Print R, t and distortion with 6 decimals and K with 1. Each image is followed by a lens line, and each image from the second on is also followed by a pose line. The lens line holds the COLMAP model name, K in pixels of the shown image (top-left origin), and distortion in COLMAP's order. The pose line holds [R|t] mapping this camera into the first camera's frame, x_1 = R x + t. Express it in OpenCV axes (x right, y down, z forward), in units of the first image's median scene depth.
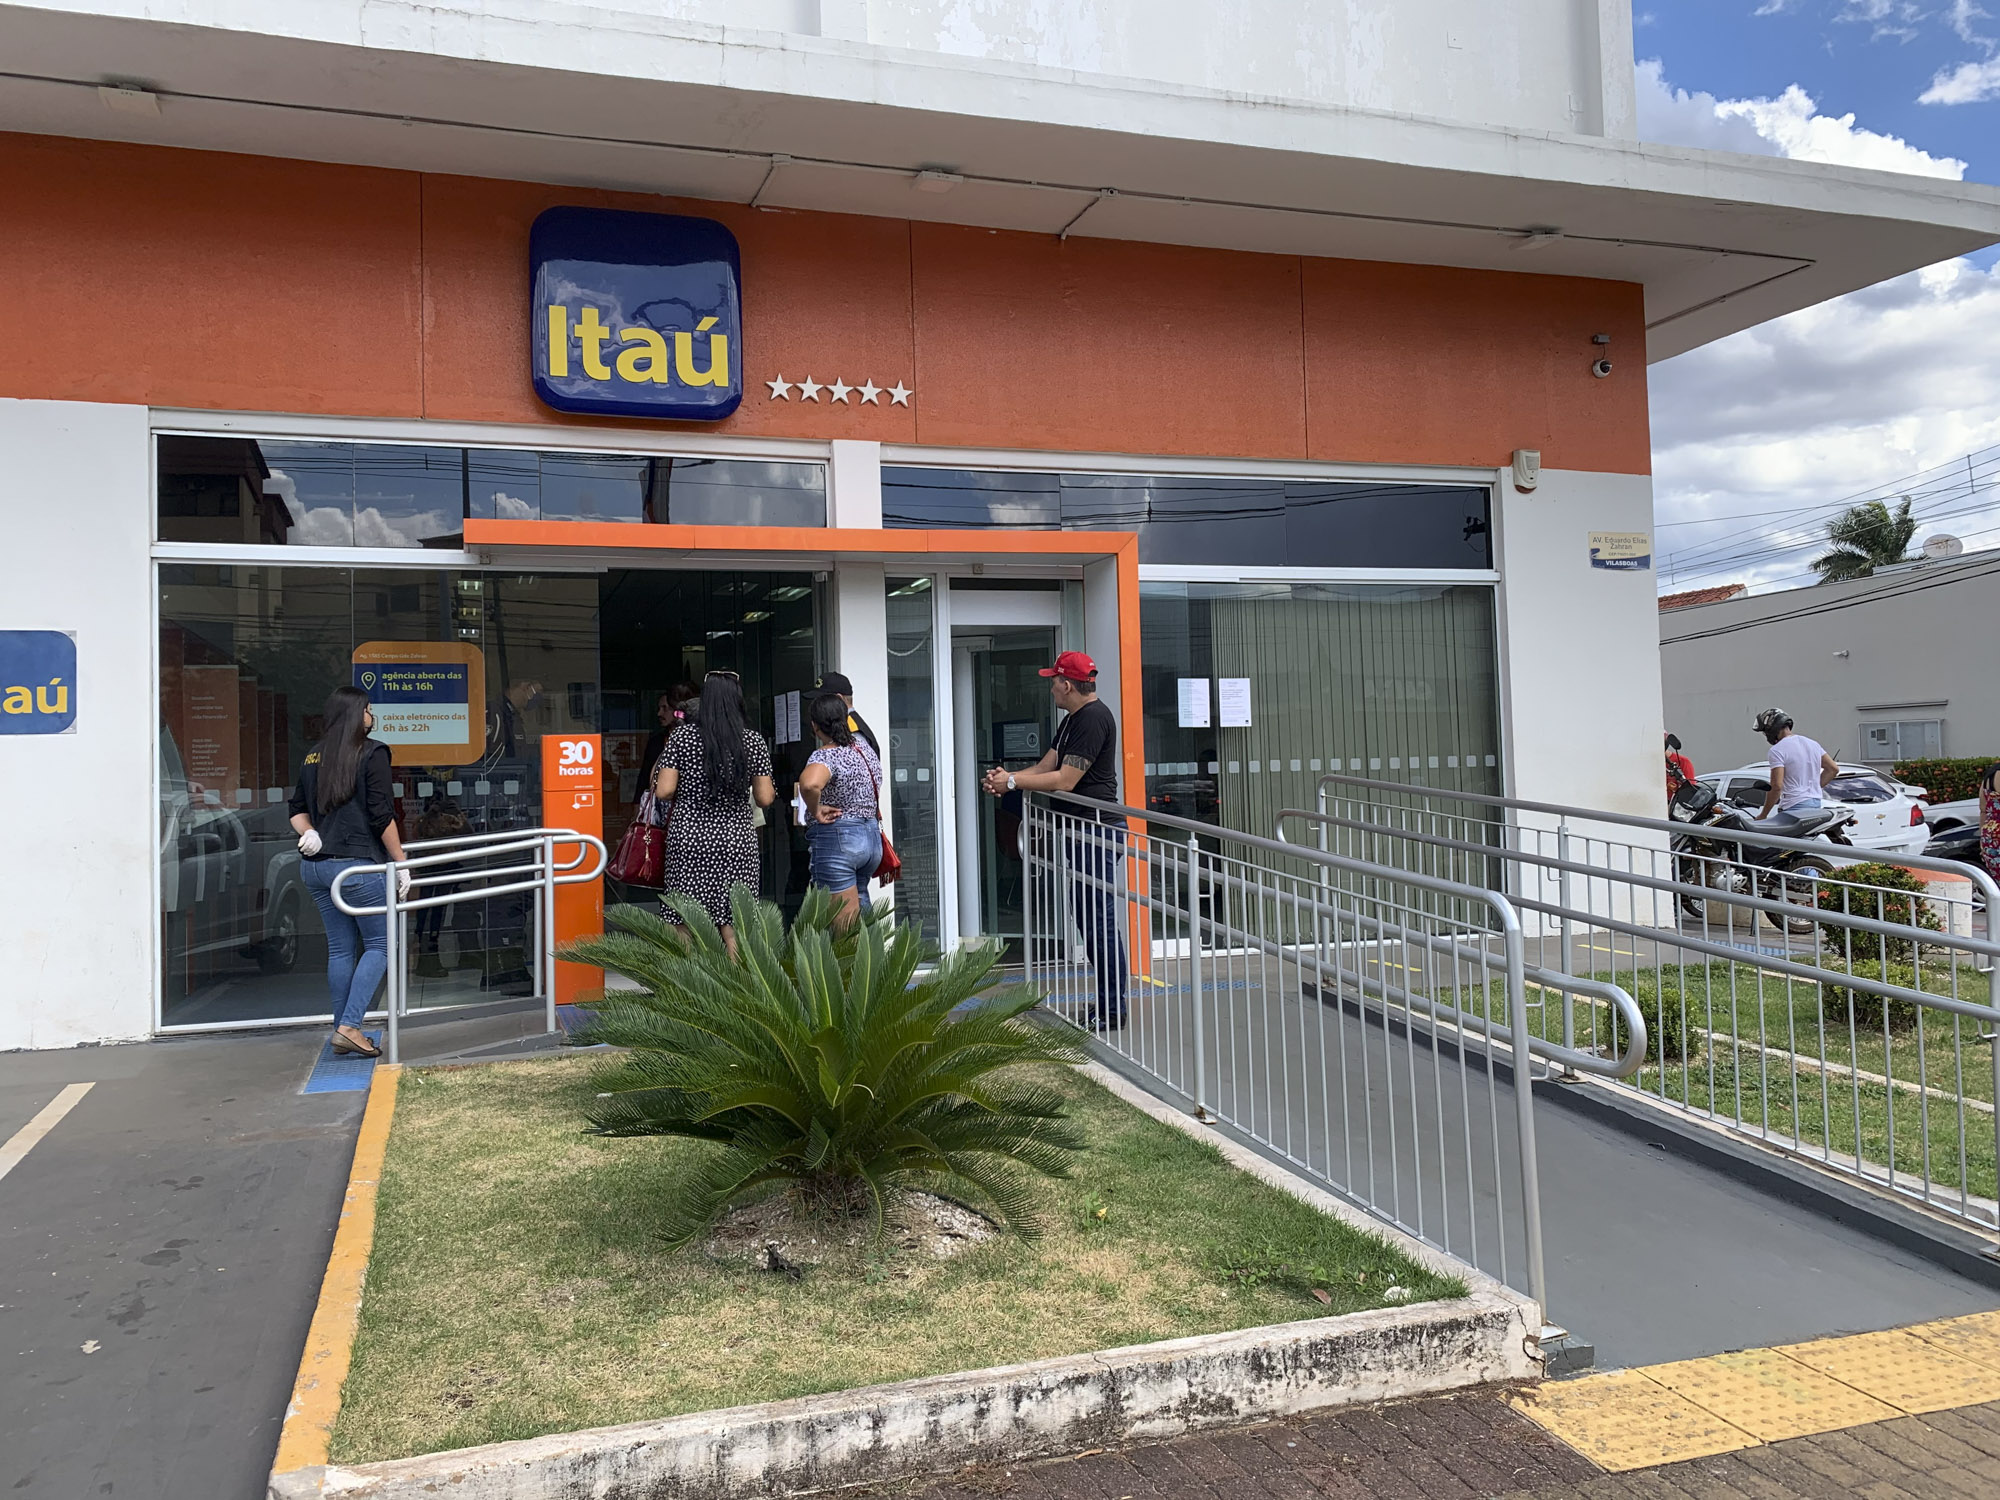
lens RADIAL K [[1556.5, 0, 987.0], [0, 1556.5, 720.4], [0, 0, 1]] dist [0.006416, -0.005654]
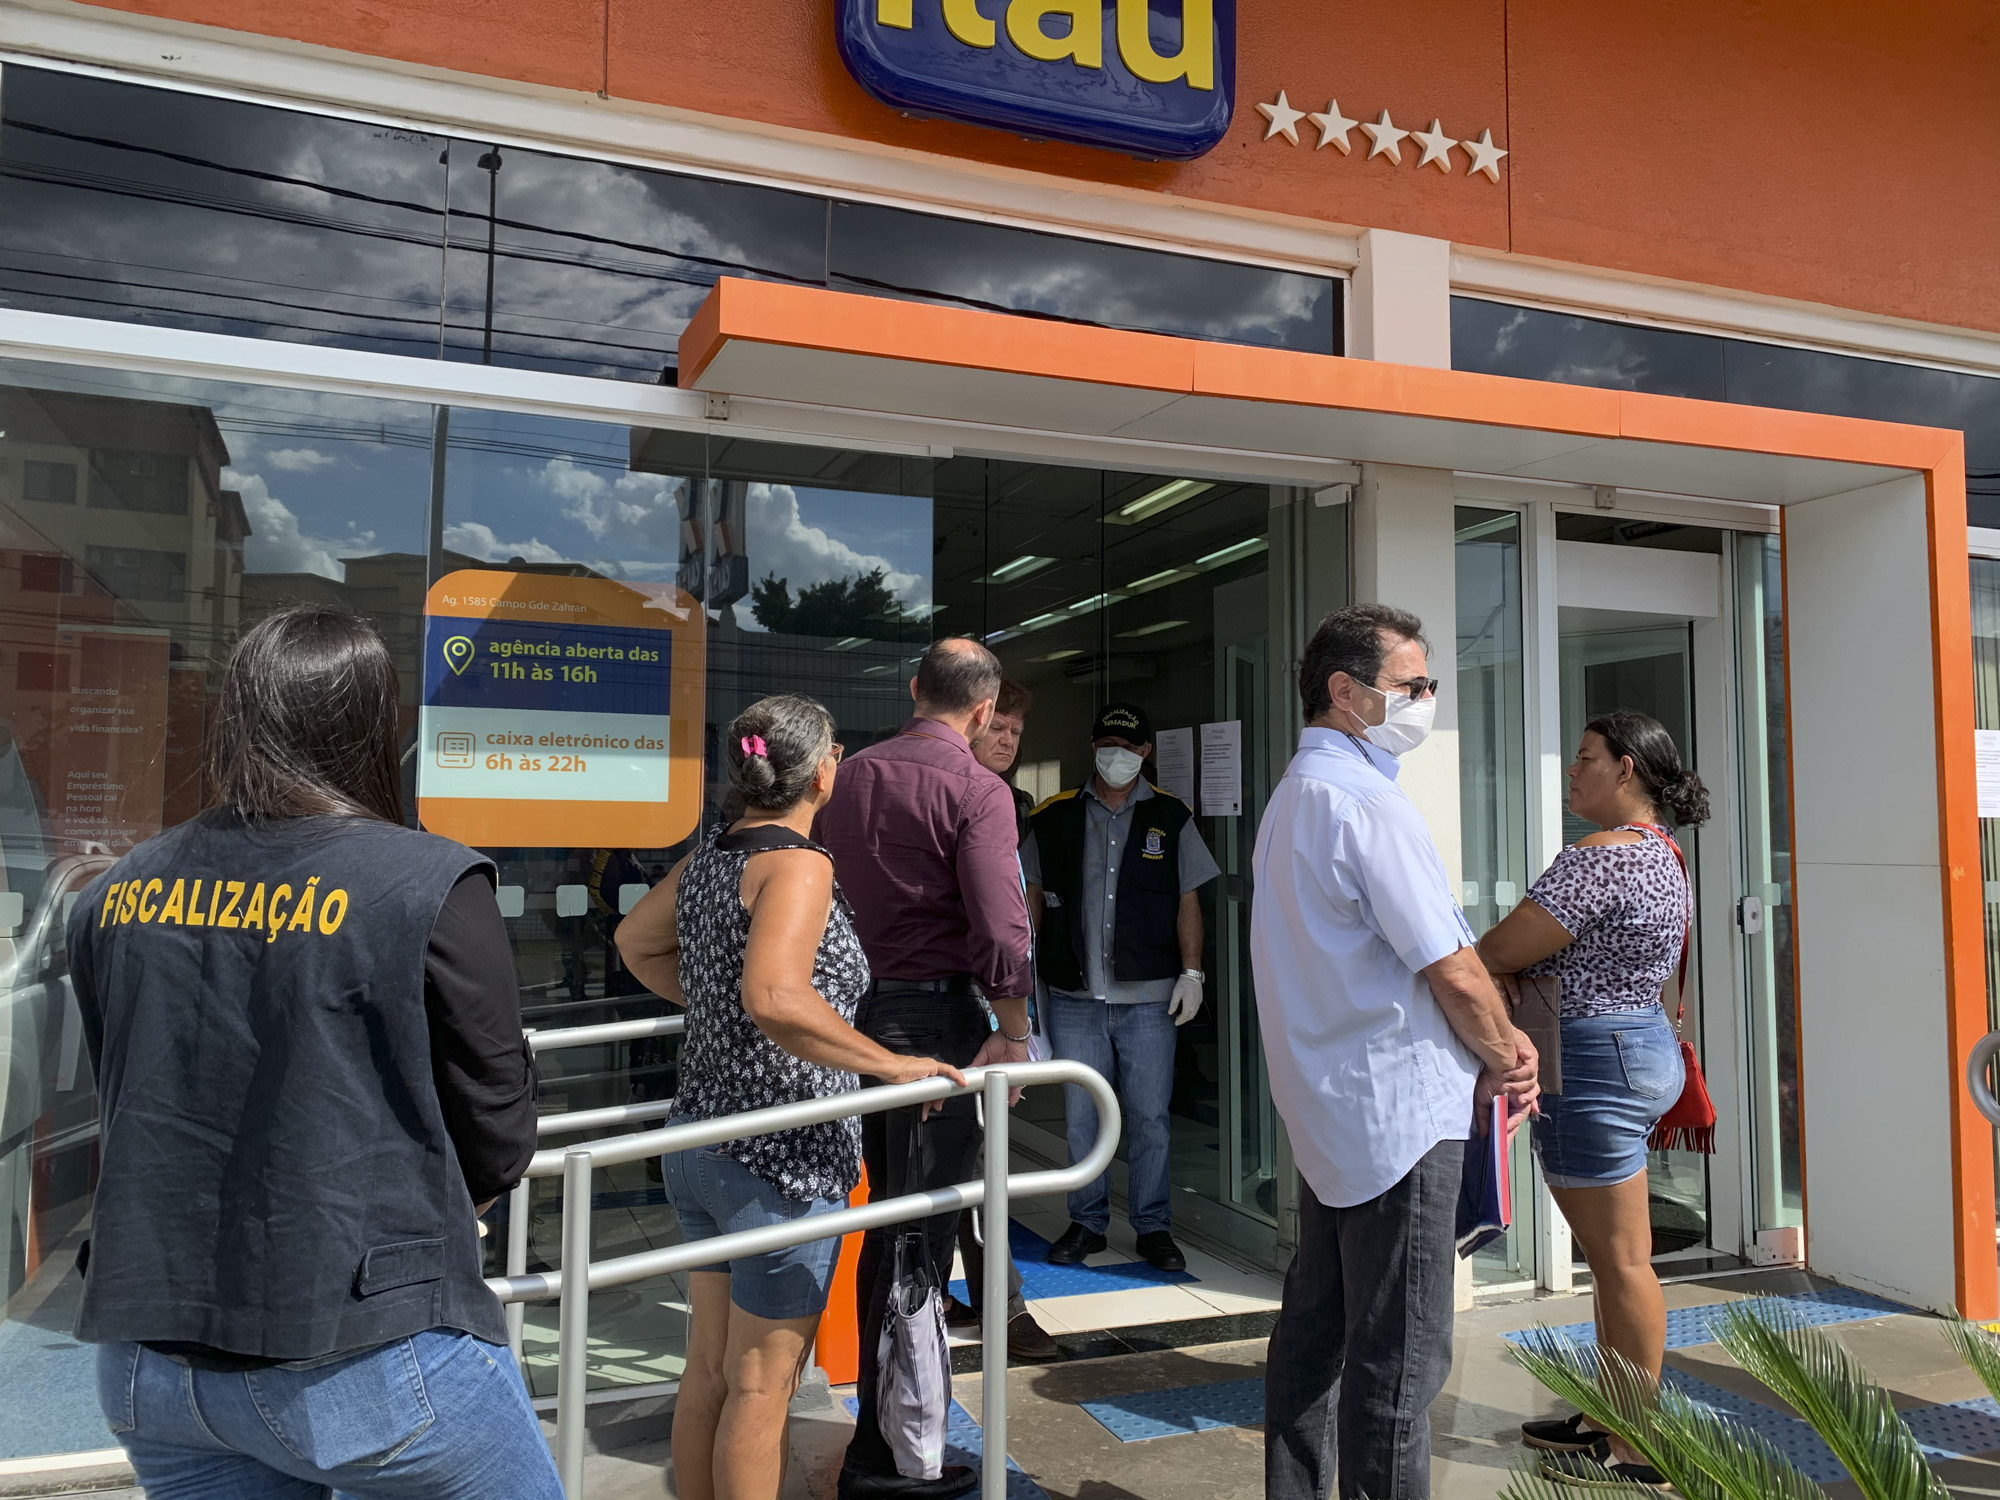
lens RADIAL K [[1551.9, 0, 985.1], [0, 1551.9, 719.9], [0, 0, 1]] dist [0.010513, -0.008267]
pose [[0.998920, 0.037034, 0.028066, -0.251917], [-0.036008, 0.998694, -0.036235, 0.003931], [-0.029372, 0.035185, 0.998949, 0.536182]]
